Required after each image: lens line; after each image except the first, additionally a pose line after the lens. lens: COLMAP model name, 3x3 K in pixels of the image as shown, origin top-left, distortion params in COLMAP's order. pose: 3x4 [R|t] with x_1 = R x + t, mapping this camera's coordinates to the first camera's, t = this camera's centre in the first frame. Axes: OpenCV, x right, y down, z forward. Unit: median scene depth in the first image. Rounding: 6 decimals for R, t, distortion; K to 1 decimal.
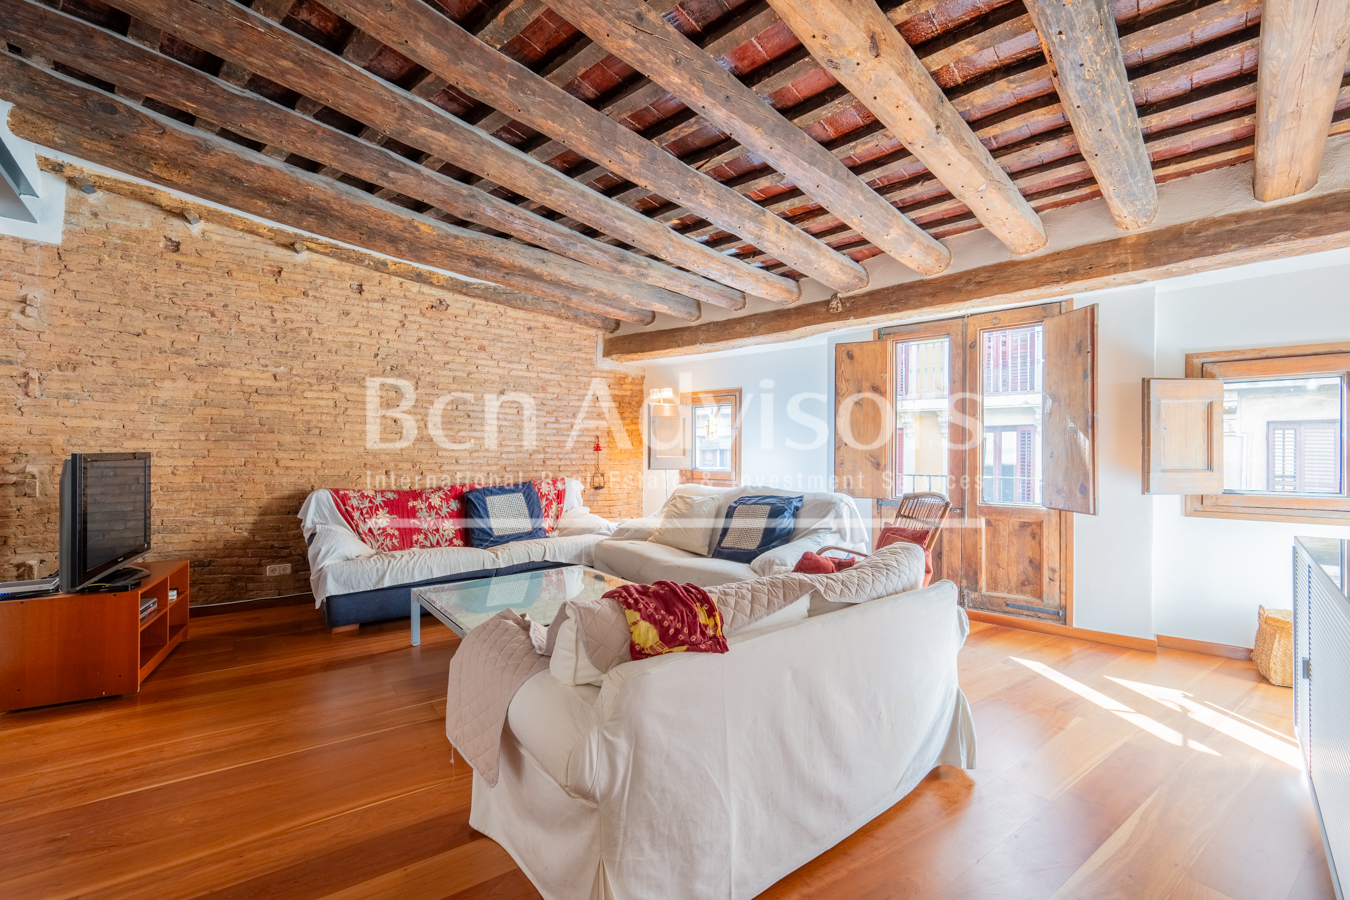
lens RADIAL K [[562.7, 0, 675.0], [0, 562.7, 450.0], [0, 0, 1]] dist [0.001742, 0.000203]
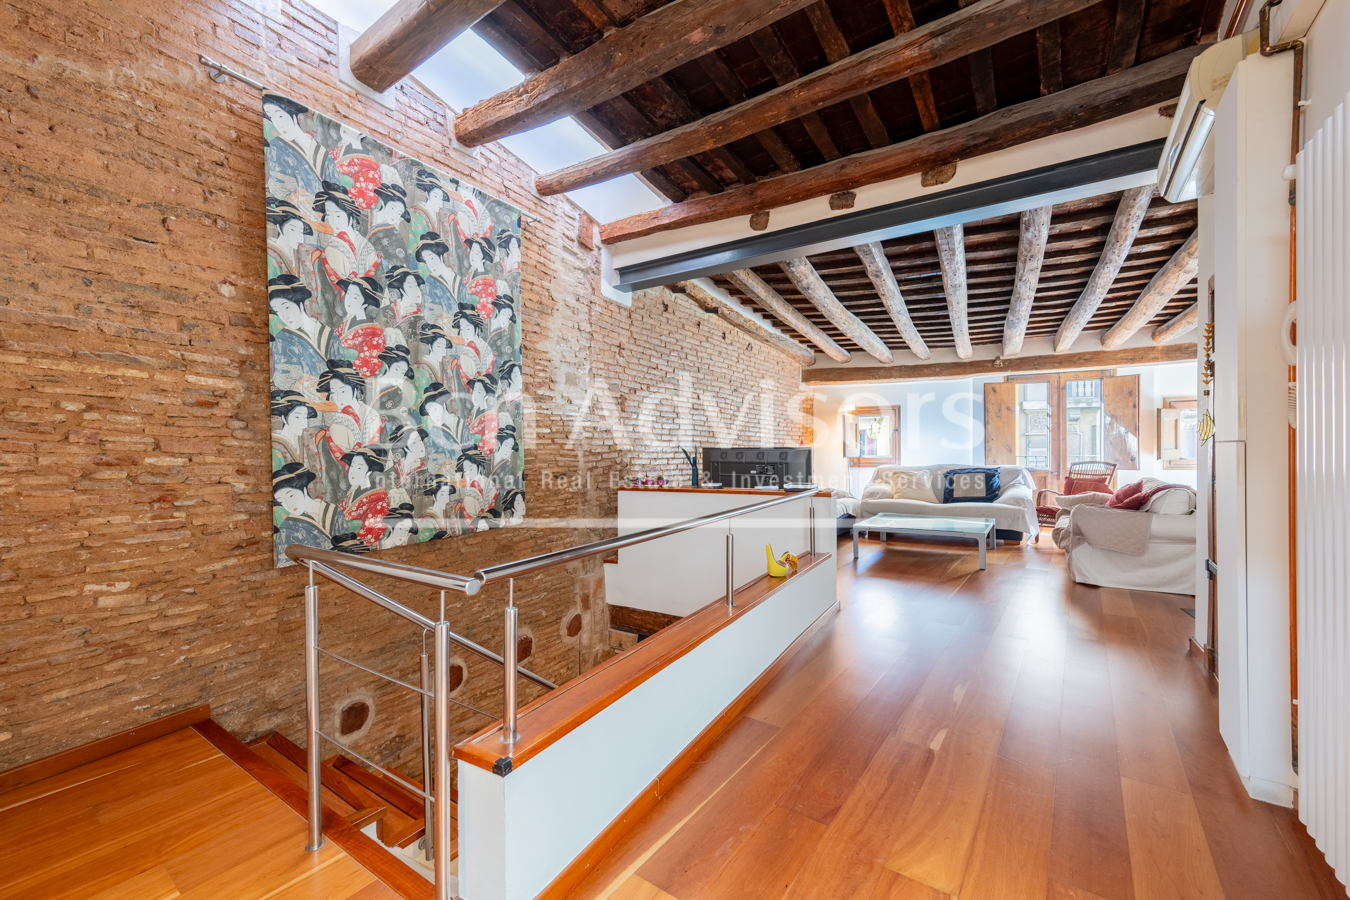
lens RADIAL K [[541.1, 0, 675.0], [0, 541.1, 450.0], [0, 0, 1]] dist [0.000669, 0.000320]
pose [[0.947300, -0.014402, 0.320025, -1.265795], [0.013832, 0.999896, 0.004054, 0.000555], [-0.320050, 0.000586, 0.947401, -0.316798]]
